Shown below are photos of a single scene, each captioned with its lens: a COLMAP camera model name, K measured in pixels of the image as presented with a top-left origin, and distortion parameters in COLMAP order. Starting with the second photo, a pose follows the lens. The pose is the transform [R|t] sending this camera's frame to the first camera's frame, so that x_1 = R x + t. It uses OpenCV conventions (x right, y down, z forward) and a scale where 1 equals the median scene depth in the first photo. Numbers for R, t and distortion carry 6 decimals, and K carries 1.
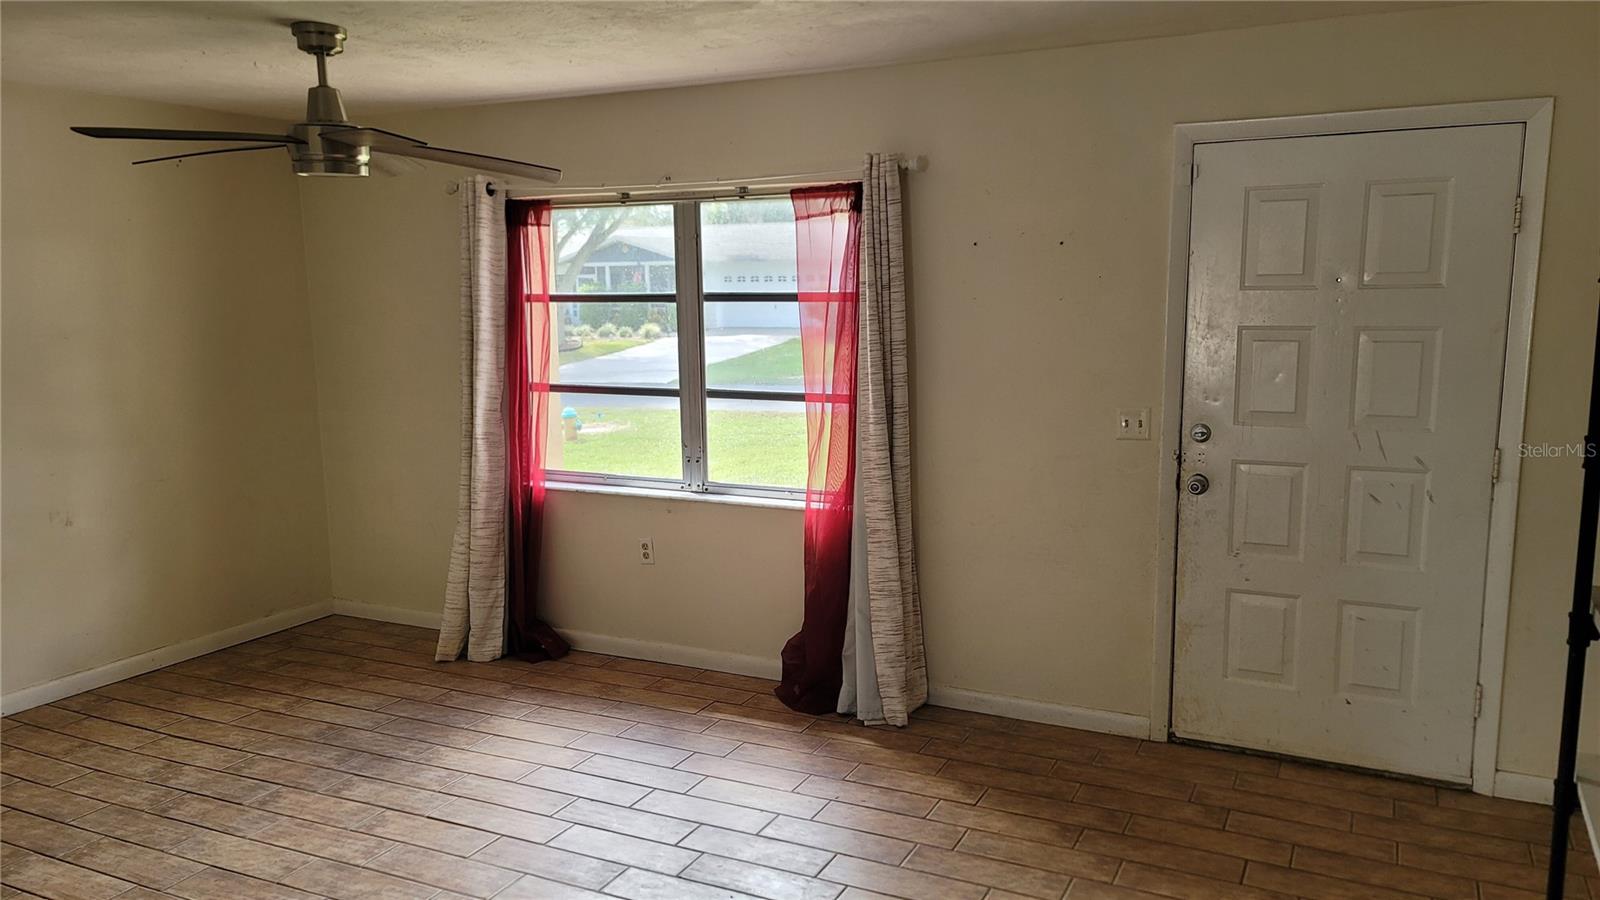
lens RADIAL K [[1147.3, 0, 814.8], [0, 1147.3, 455.2], [0, 0, 1]] dist [0.058263, -0.032501]
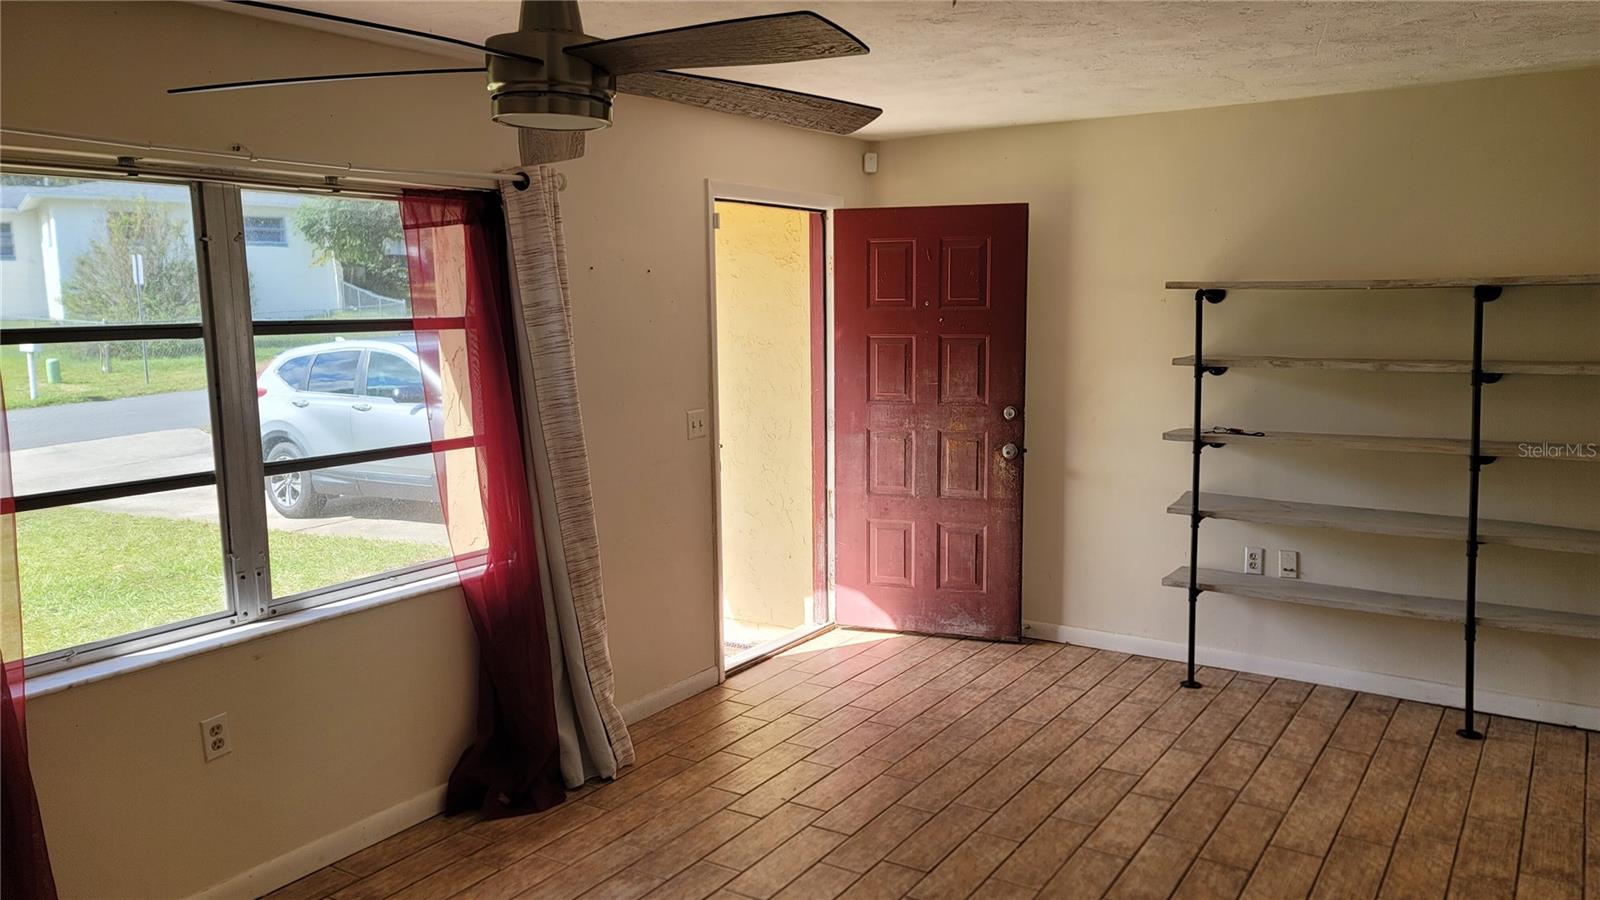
lens RADIAL K [[1147.3, 0, 788.8], [0, 1147.3, 446.4], [0, 0, 1]] dist [0.058263, -0.032501]
pose [[0.148738, -0.106964, 0.983075, -0.731524], [0.172877, 0.981636, 0.080651, -0.070392], [-0.973648, 0.157955, 0.164498, 0.596837]]
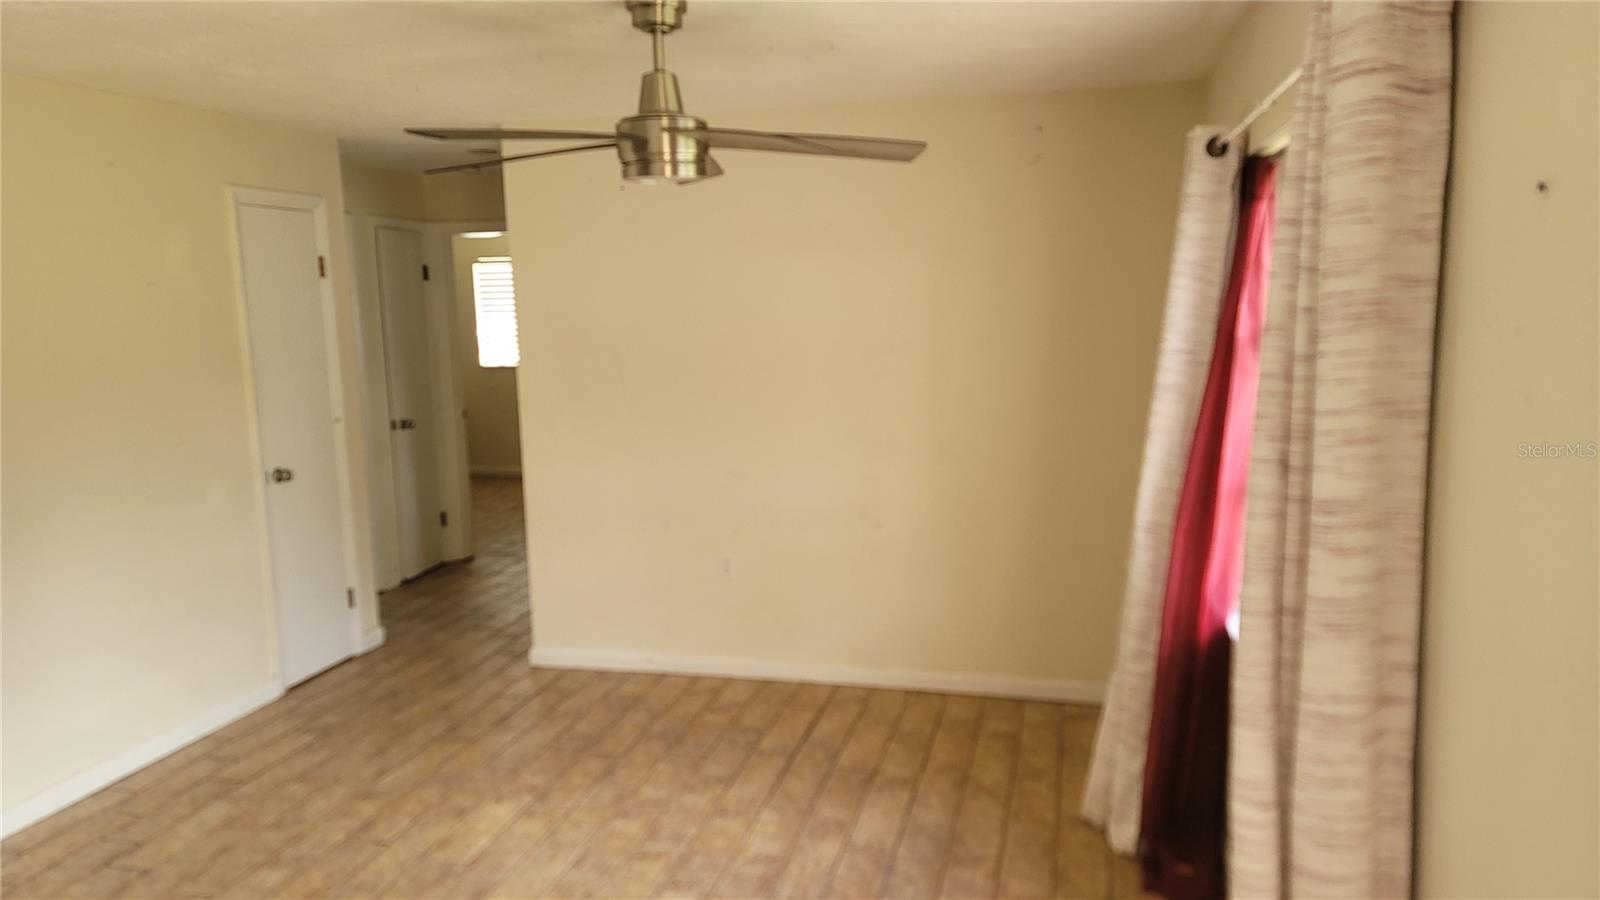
lens RADIAL K [[1147.3, 0, 805.3], [0, 1147.3, 456.7], [0, 0, 1]] dist [0.058263, -0.032501]
pose [[0.211346, 0.154628, -0.965102, 0.302239], [-0.137217, 0.982322, 0.127338, -0.113450], [0.967731, 0.105516, 0.228828, 0.655158]]
